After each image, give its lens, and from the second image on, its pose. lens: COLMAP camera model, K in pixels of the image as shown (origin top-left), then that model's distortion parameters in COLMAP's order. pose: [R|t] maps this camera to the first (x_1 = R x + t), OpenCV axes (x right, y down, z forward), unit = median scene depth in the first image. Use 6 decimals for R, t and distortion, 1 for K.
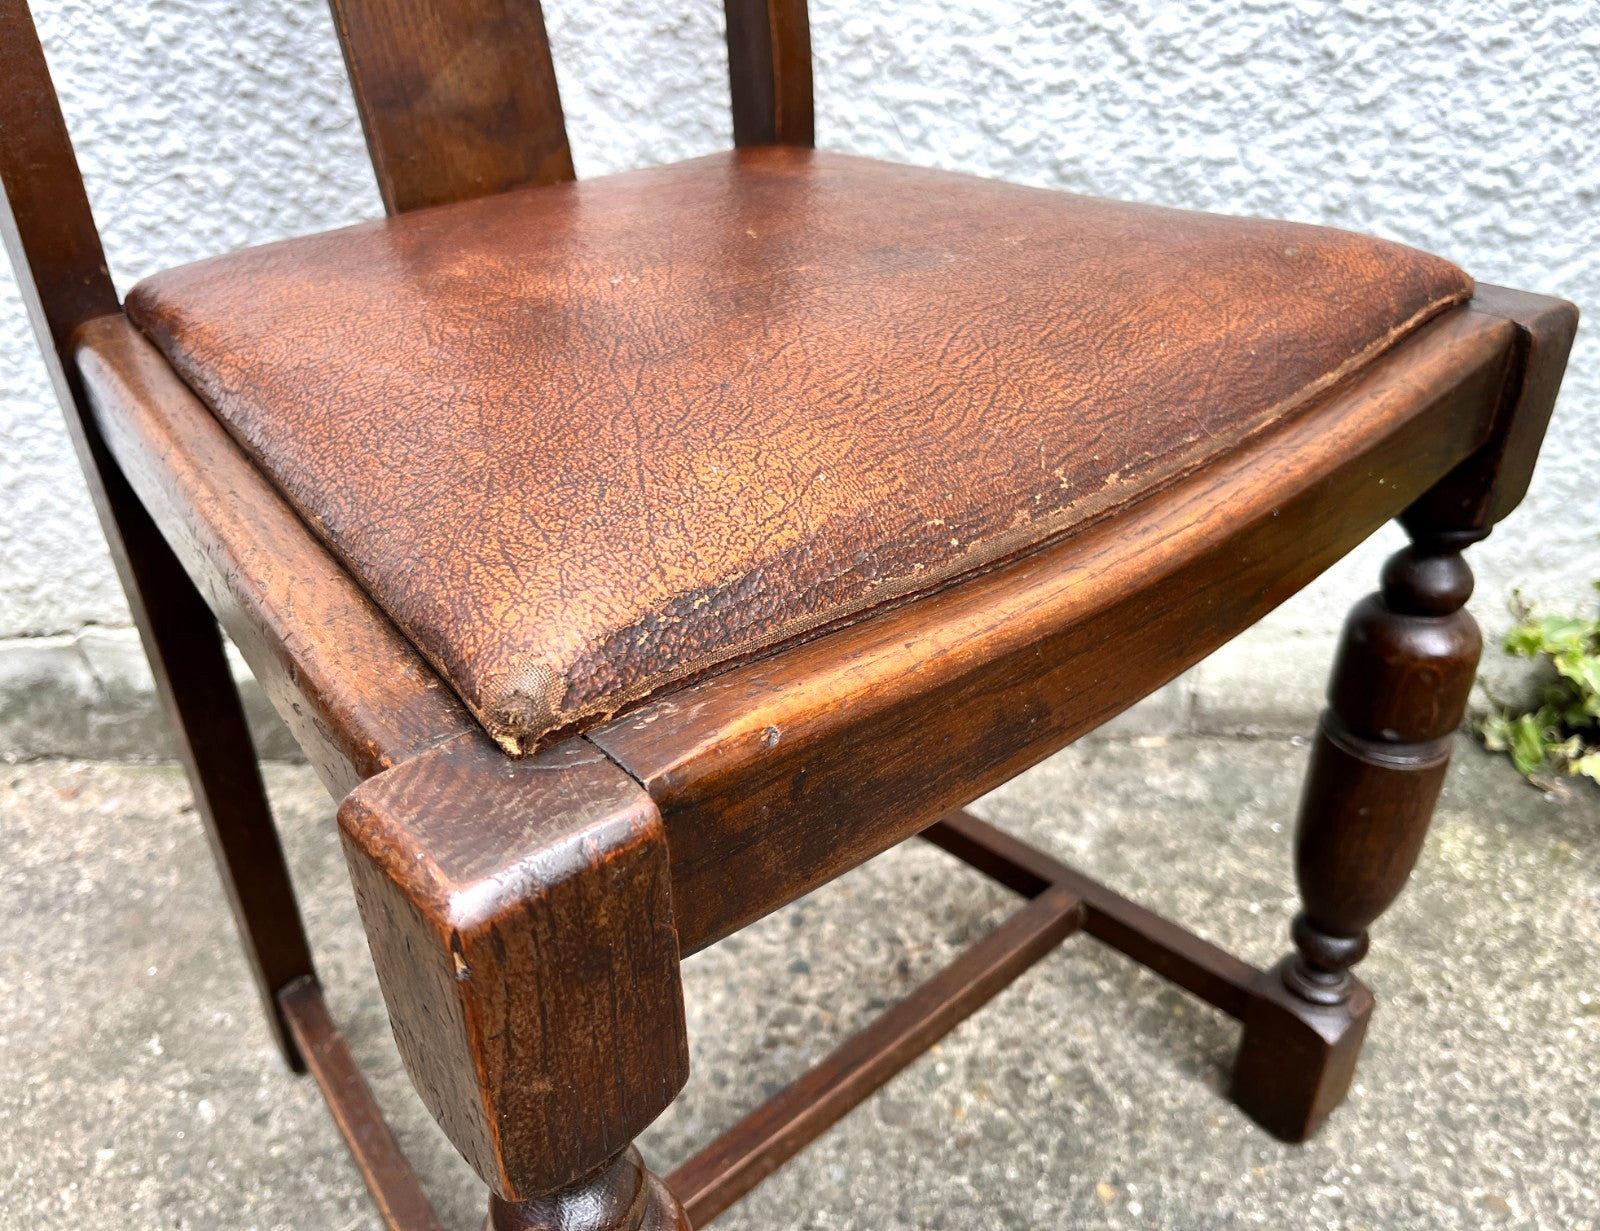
lens RADIAL K [[1256.0, 0, 811.5], [0, 1256.0, 620.4], [0, 0, 1]] dist [0.057903, -0.105860]
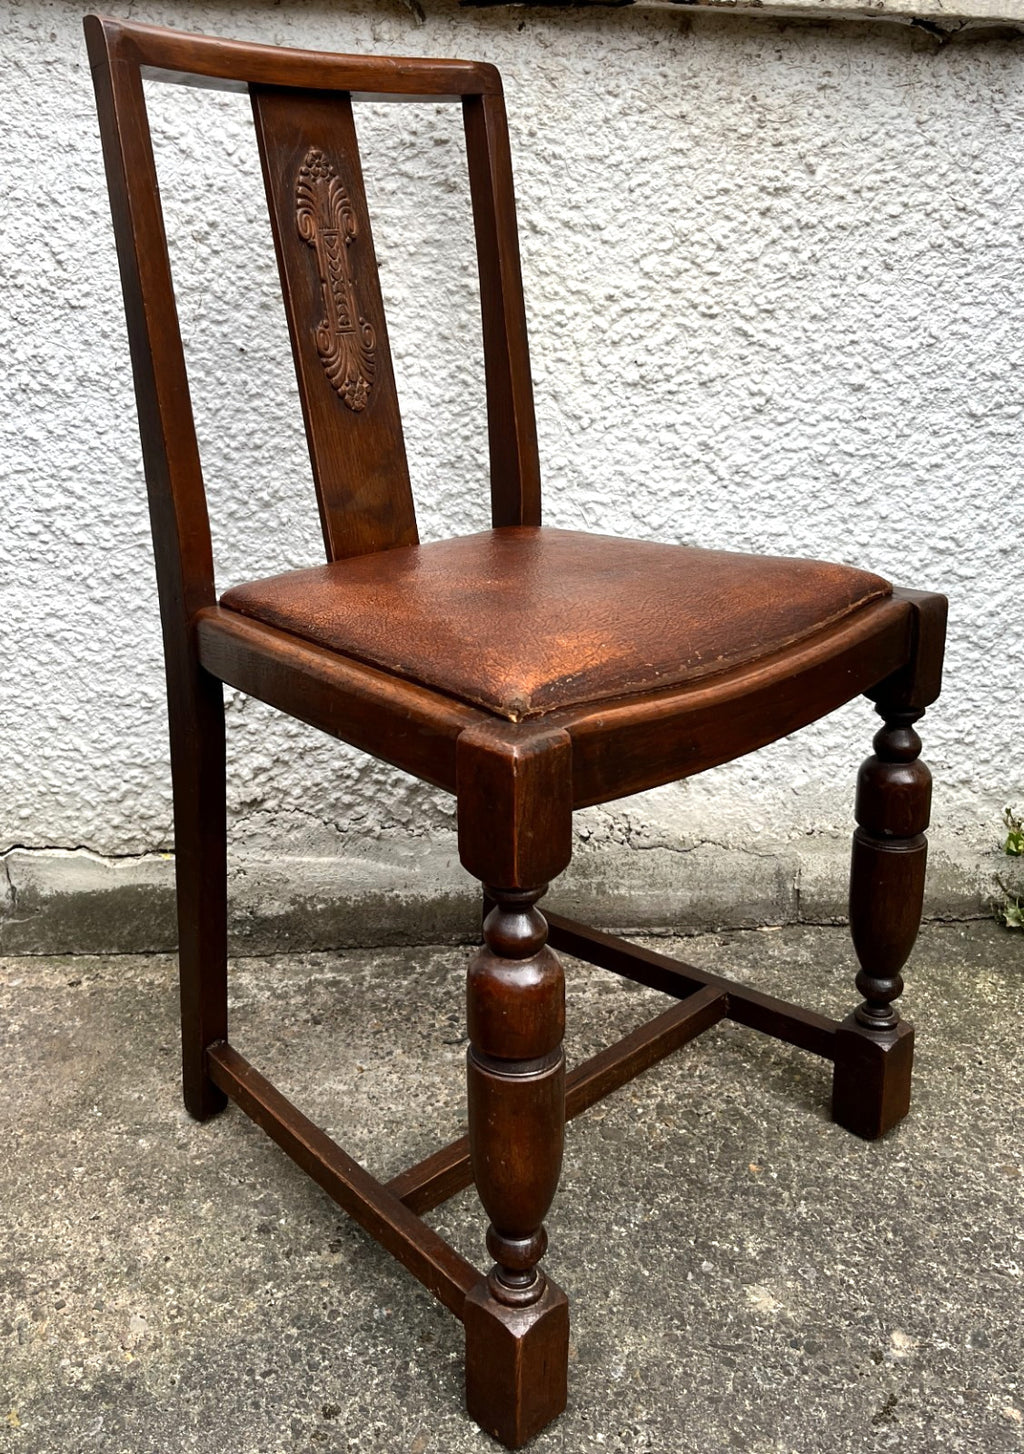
lens RADIAL K [[1306.7, 0, 463.7], [0, 1306.7, 631.7], [0, 0, 1]] dist [0.035585, -0.056882]
pose [[0.999545, -0.006336, 0.029506, -0.141543], [0.014339, 0.960001, -0.279629, 0.237402], [-0.026554, 0.279925, 0.959655, -0.608658]]
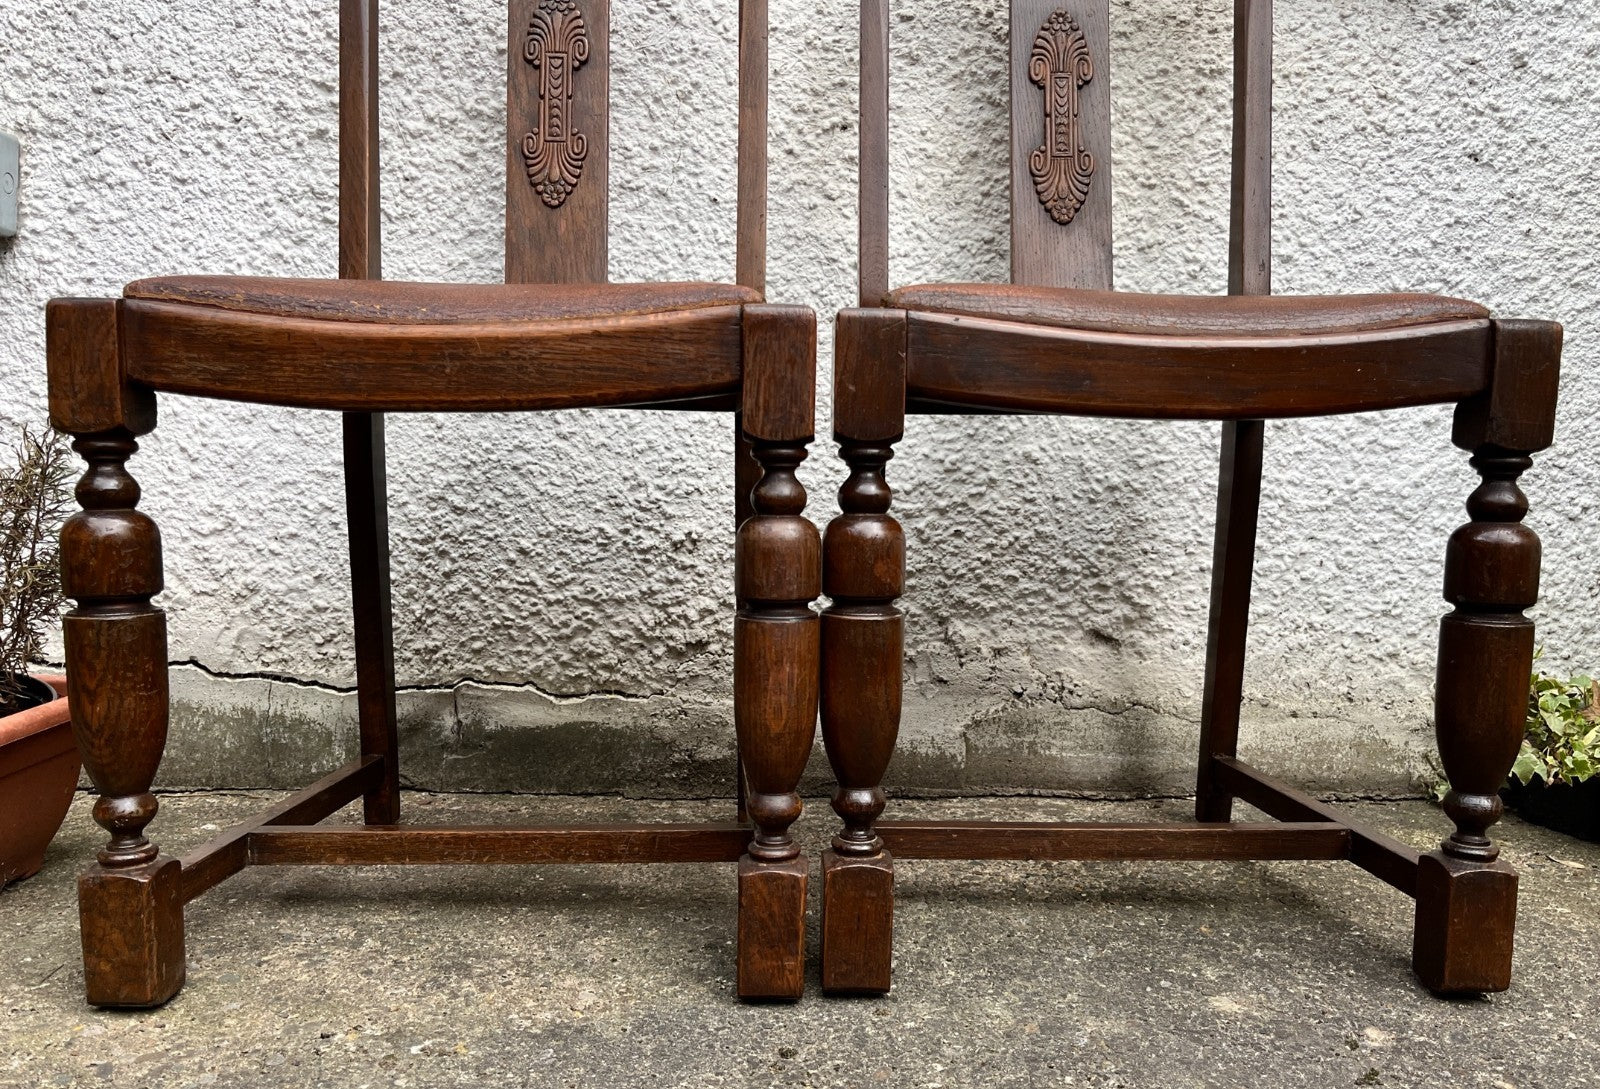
lens RADIAL K [[1250.9, 0, 825.5], [0, 1250.9, 620.8], [0, 0, 1]] dist [0.031610, -0.038619]
pose [[0.999387, 0.033871, 0.008804, -0.215504], [-0.027185, 0.909767, -0.414228, 0.660930], [-0.022040, 0.413734, 0.910131, -0.440793]]
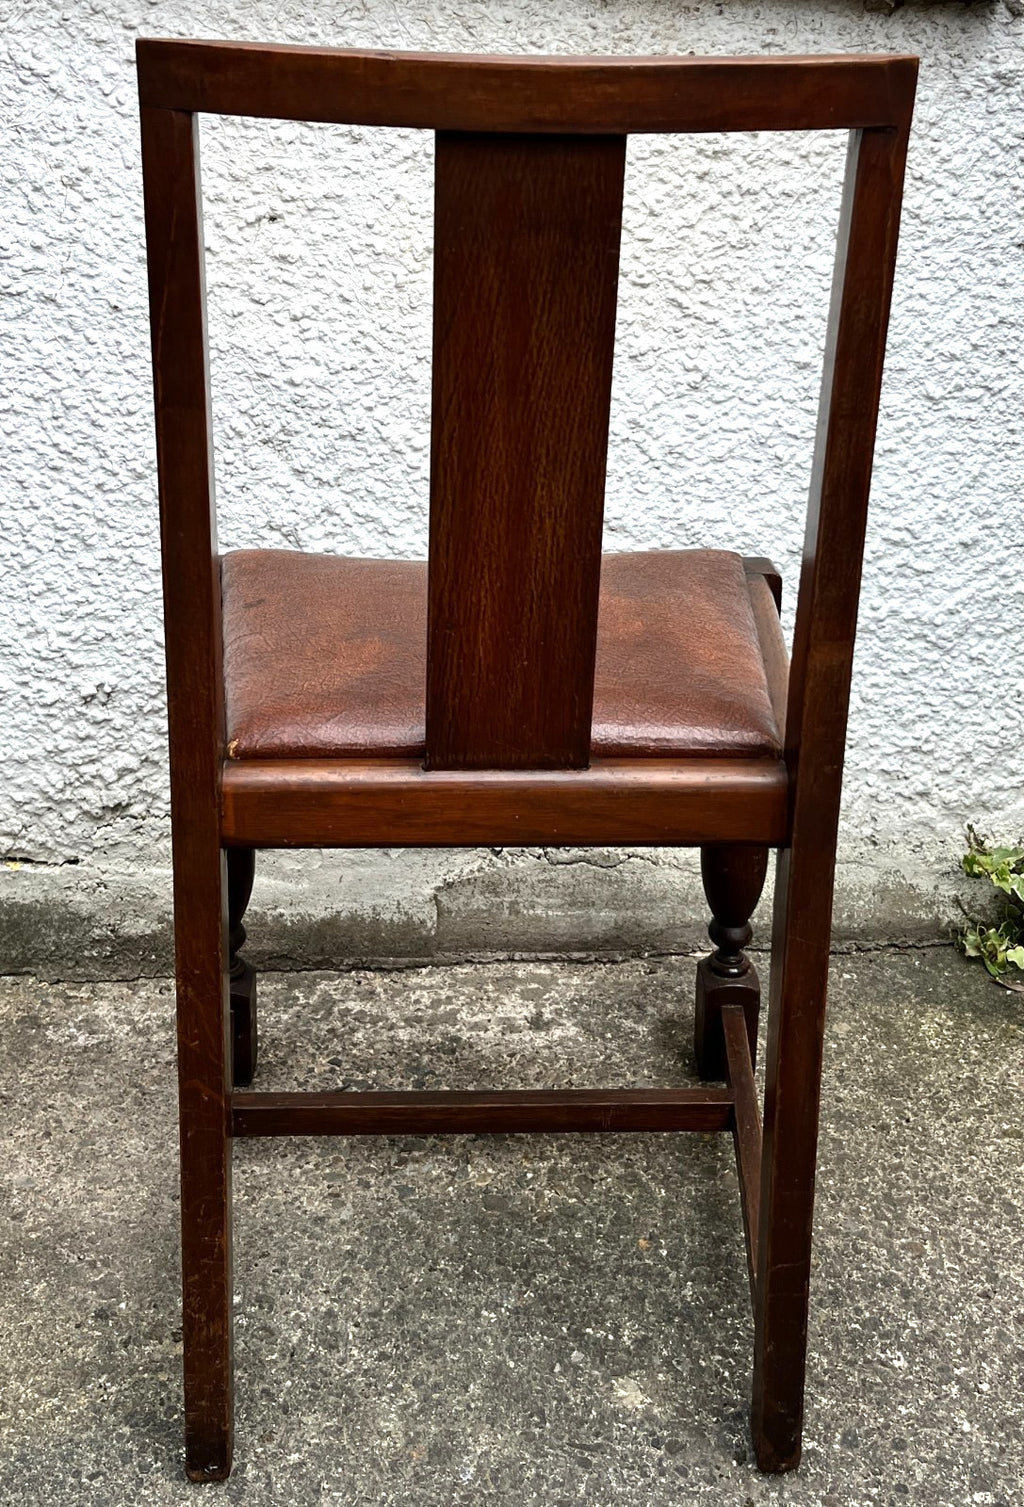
lens RADIAL K [[1721.8, 0, 532.5], [0, 1721.8, 454.9], [0, 0, 1]] dist [0.039029, 0.000000]
pose [[0.996485, 0.020424, 0.081240, -0.058331], [0.003296, 0.959511, -0.281653, 0.135057], [-0.083703, 0.280931, 0.956071, -0.959431]]
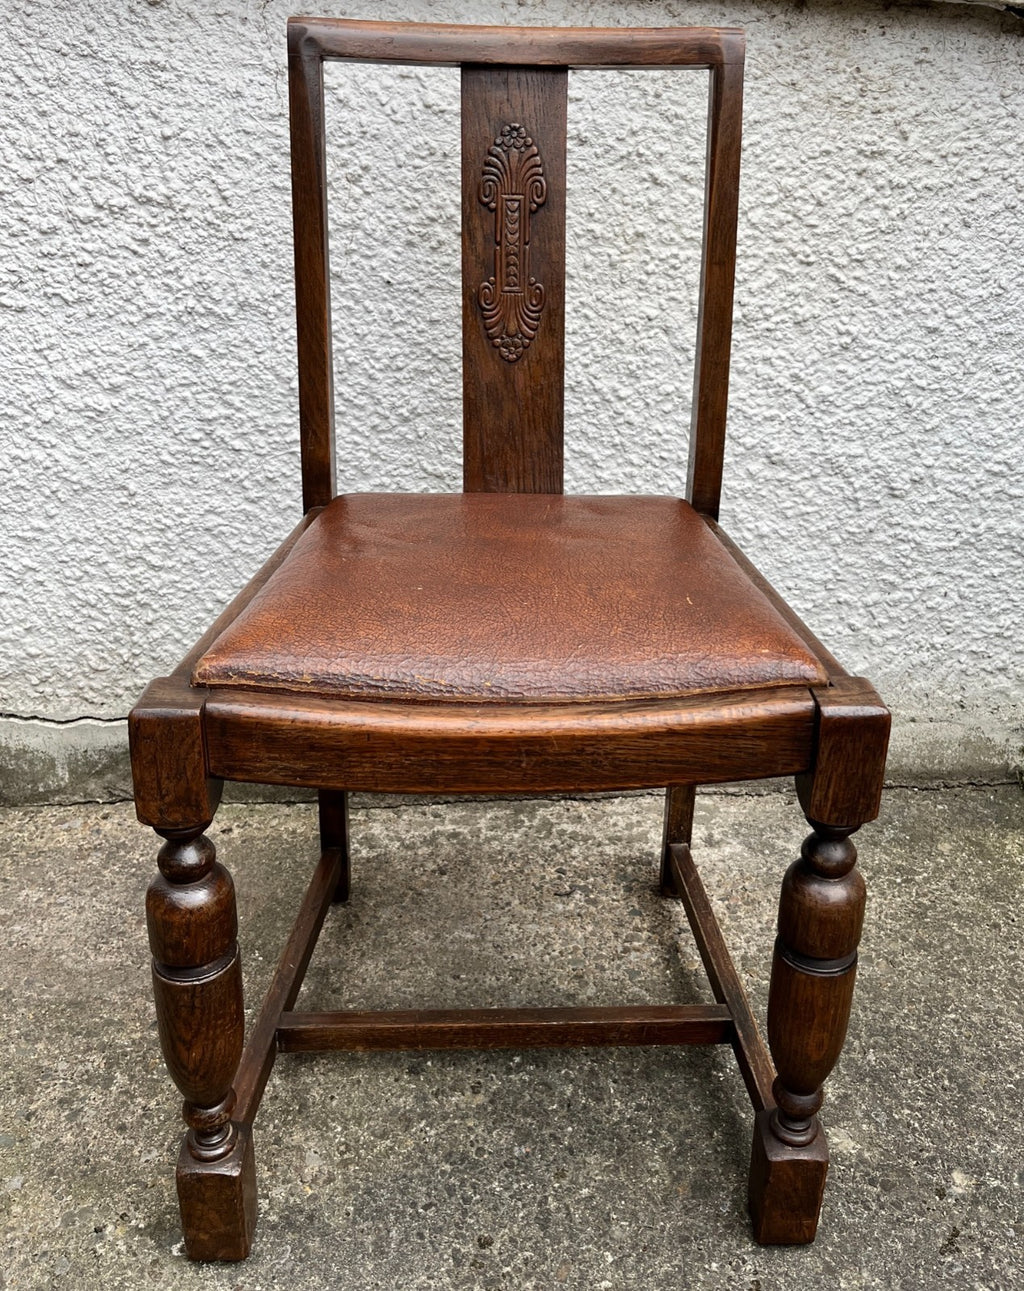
lens RADIAL K [[1151.3, 0, 541.6], [0, 1151.3, 527.7], [0, 0, 1]] dist [0.033990, -0.052382]
pose [[0.997952, 0.015504, 0.062063, -0.251721], [-0.002064, 0.977481, -0.211012, 0.106078], [-0.063937, 0.210451, 0.975511, -0.632914]]
